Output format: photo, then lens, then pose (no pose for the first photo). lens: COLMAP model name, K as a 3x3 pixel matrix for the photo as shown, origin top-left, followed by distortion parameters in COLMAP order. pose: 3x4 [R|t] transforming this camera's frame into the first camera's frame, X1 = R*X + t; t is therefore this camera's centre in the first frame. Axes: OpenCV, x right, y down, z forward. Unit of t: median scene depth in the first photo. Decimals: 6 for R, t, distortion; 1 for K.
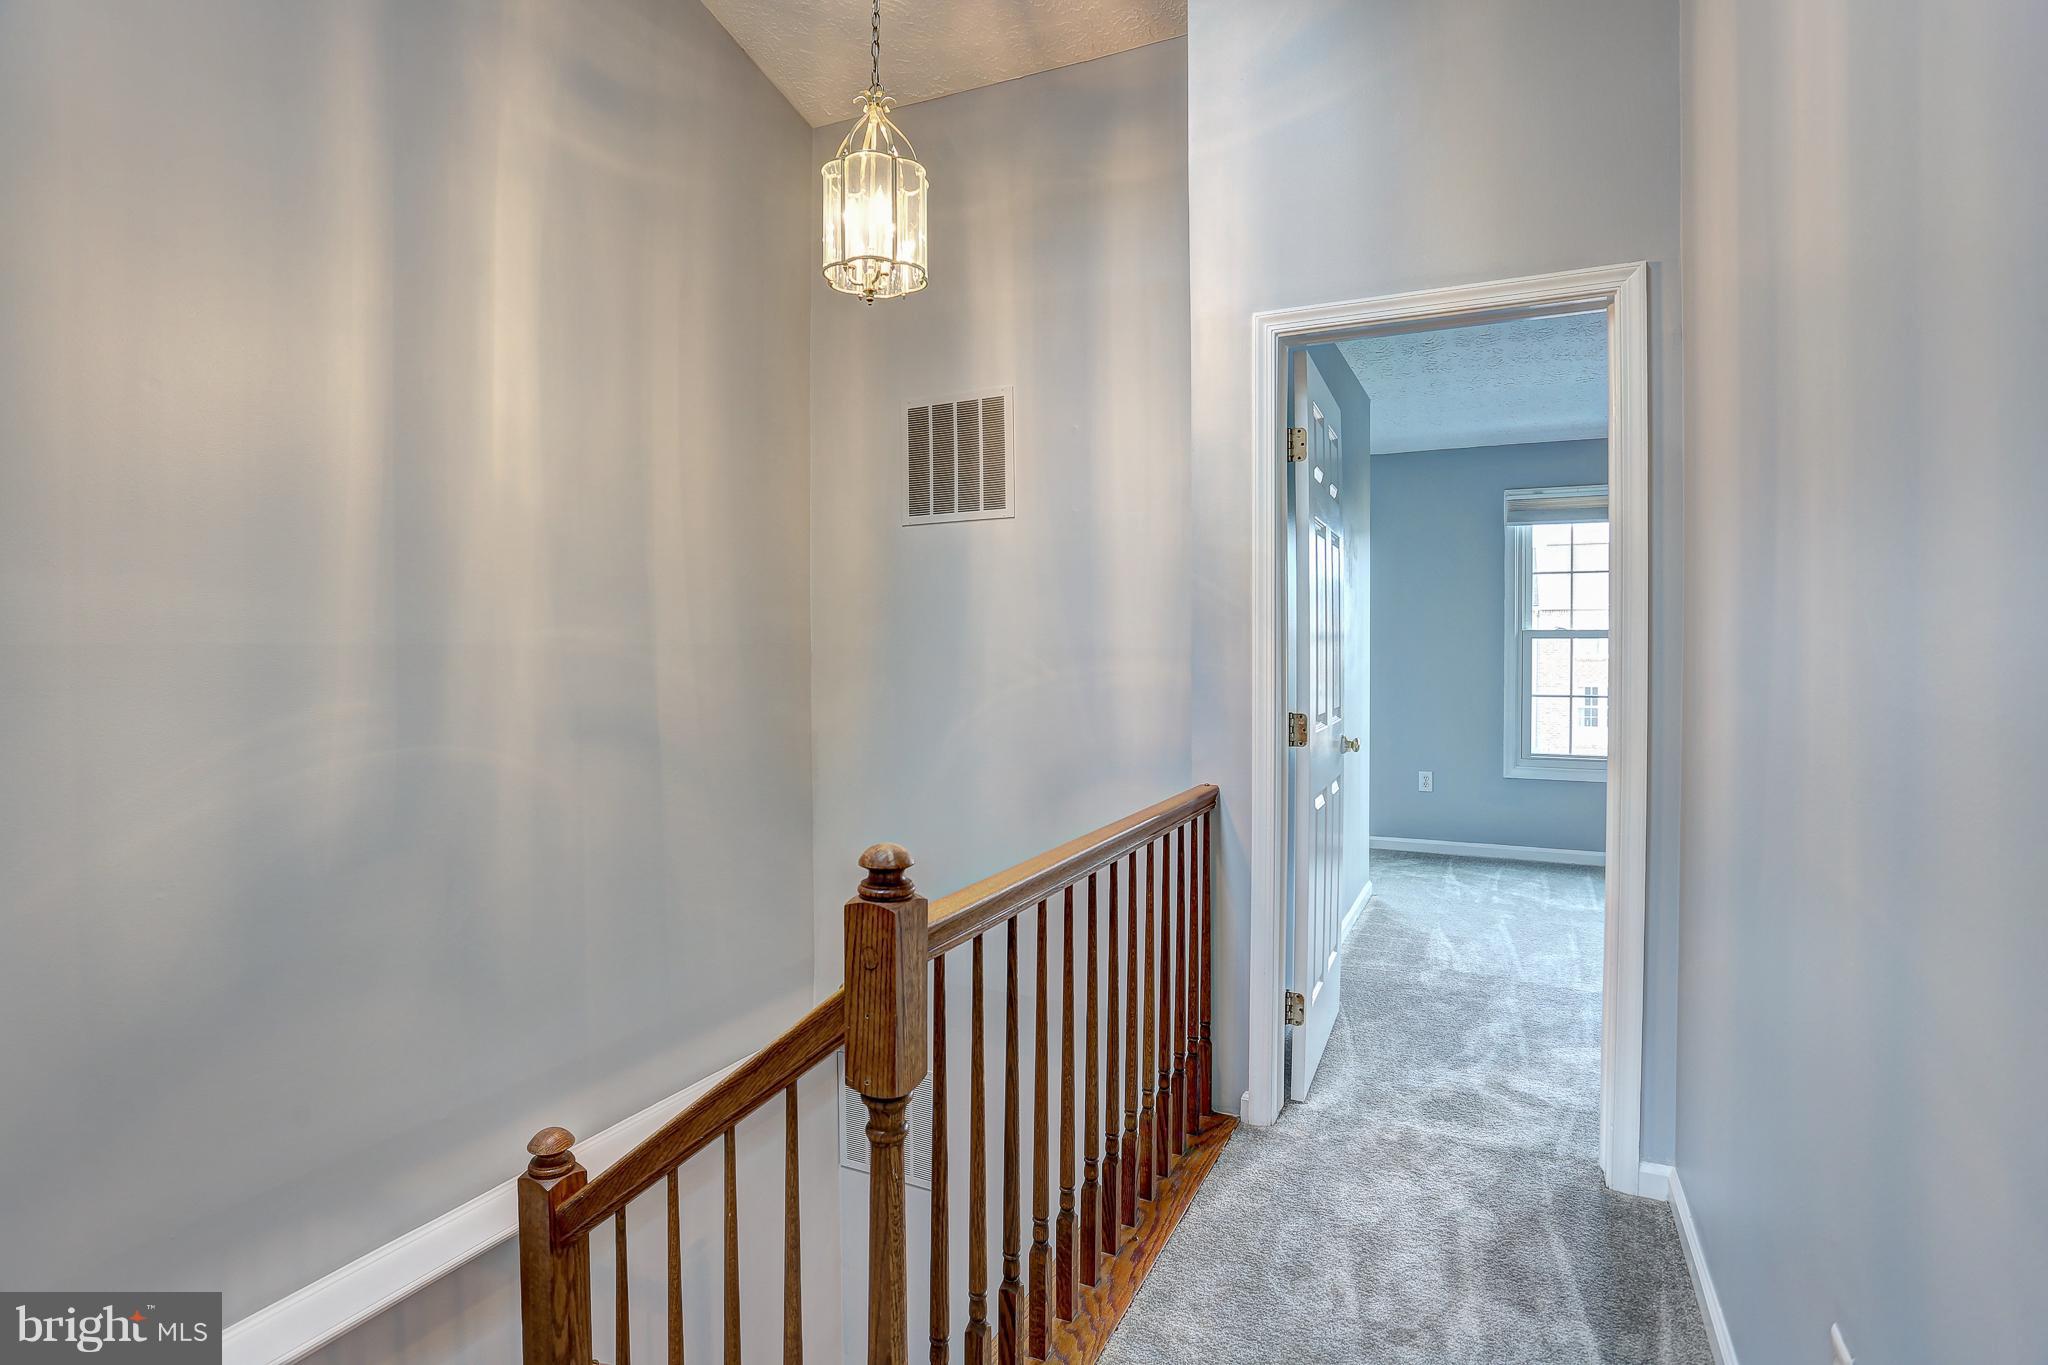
lens RADIAL K [[1011.9, 0, 1011.0], [0, 1011.9, 668.3], [0, 0, 1]] dist [-0.068737, 0.031819]
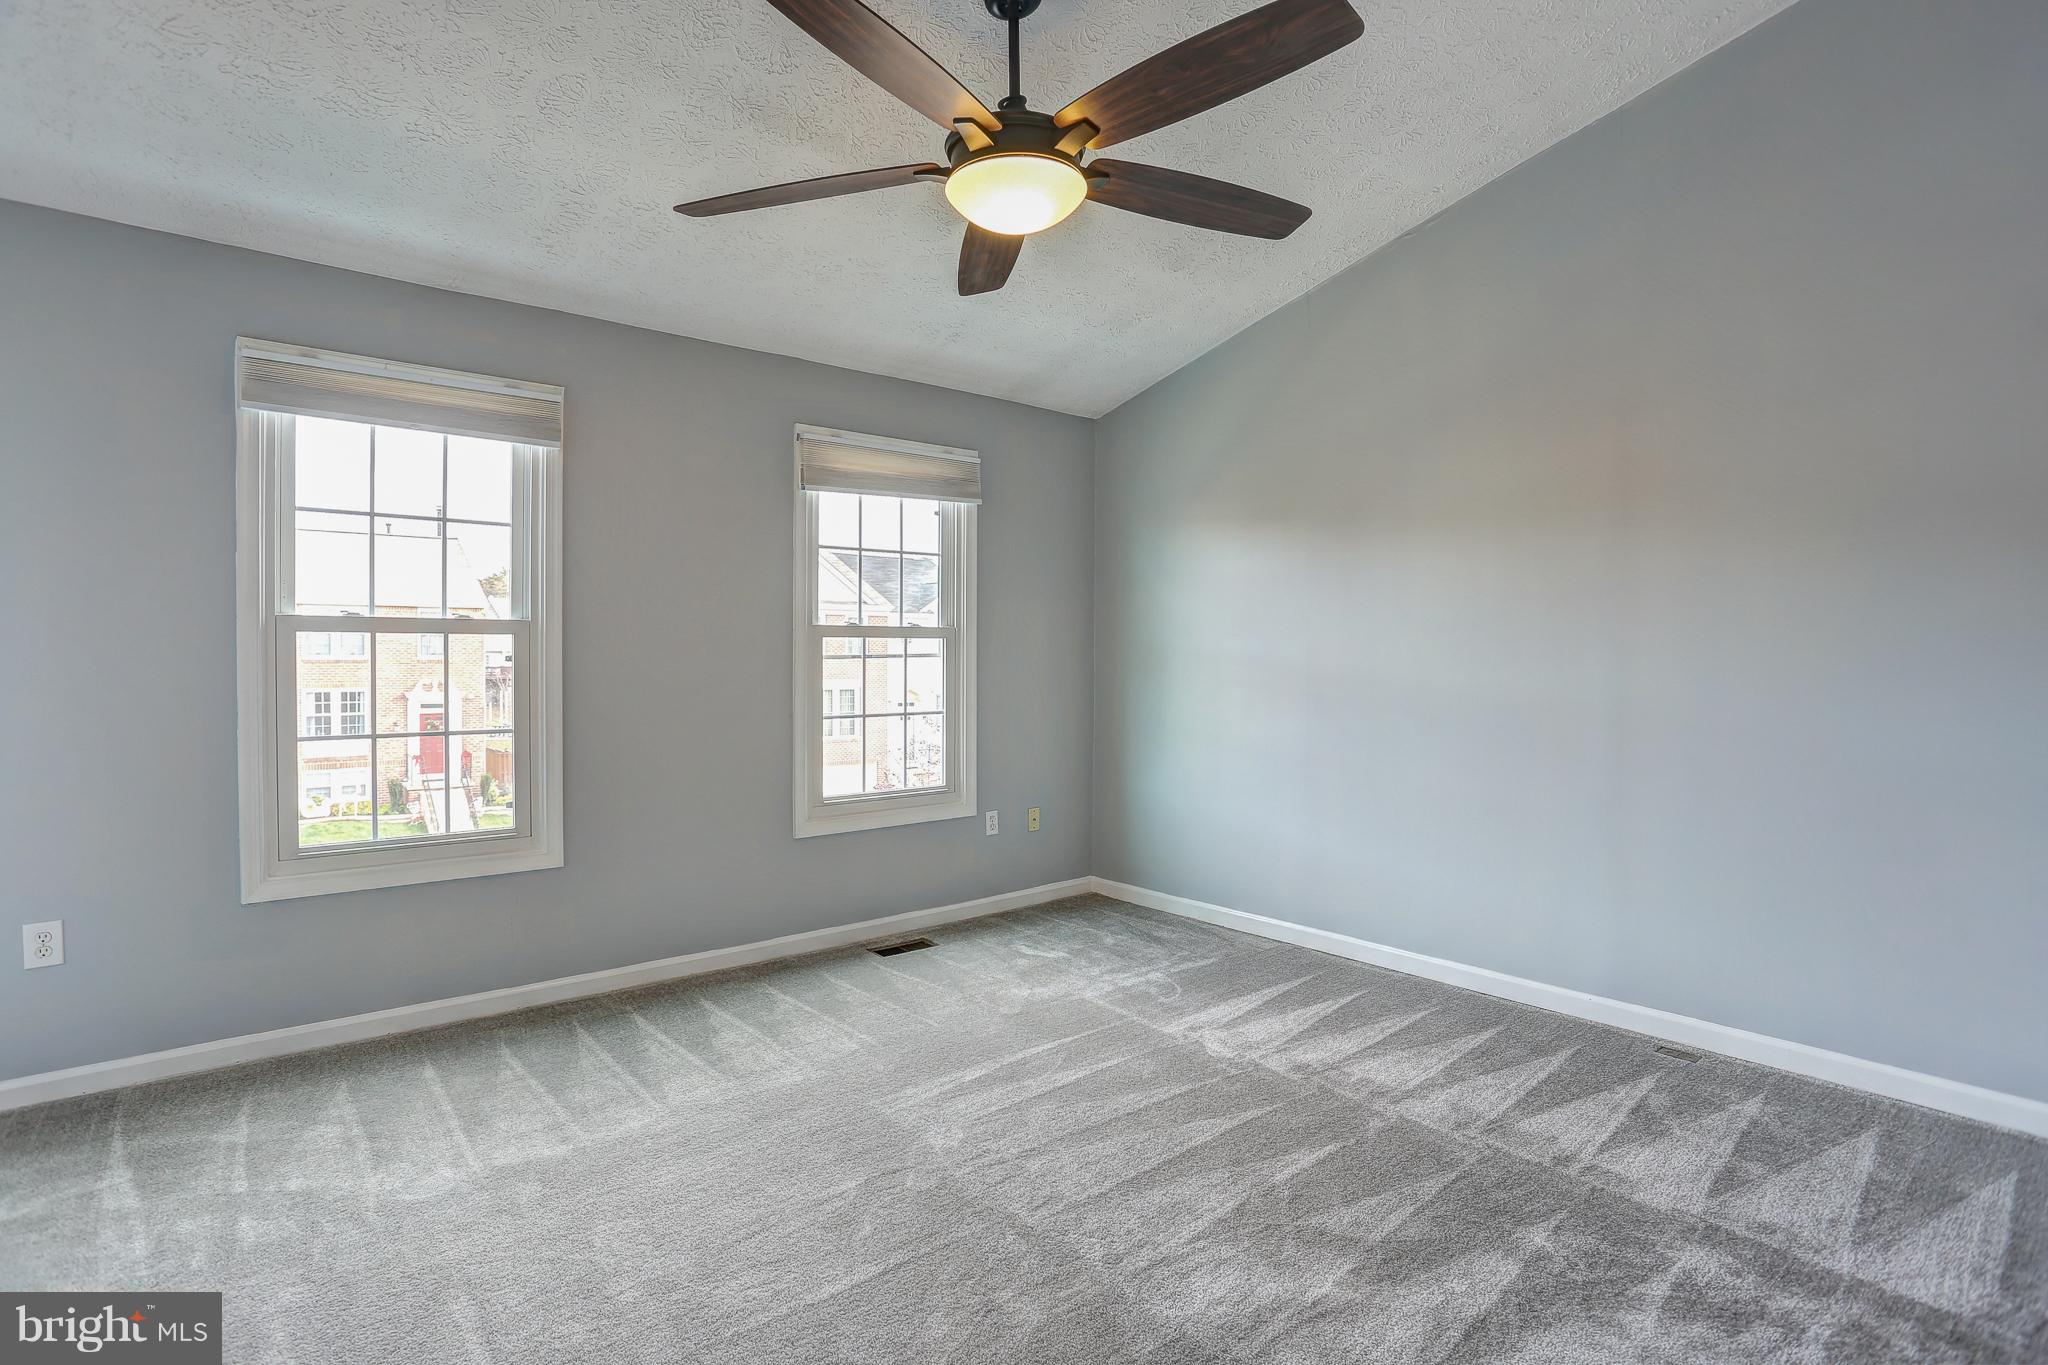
lens RADIAL K [[1011.9, 0, 1011.0], [0, 1011.9, 668.3], [0, 0, 1]] dist [-0.068737, 0.031819]
pose [[0.405777, -0.013284, 0.913876, 0.201069], [0.009656, 0.999901, 0.010247, -0.011990], [-0.913921, 0.004666, 0.405865, 0.443089]]
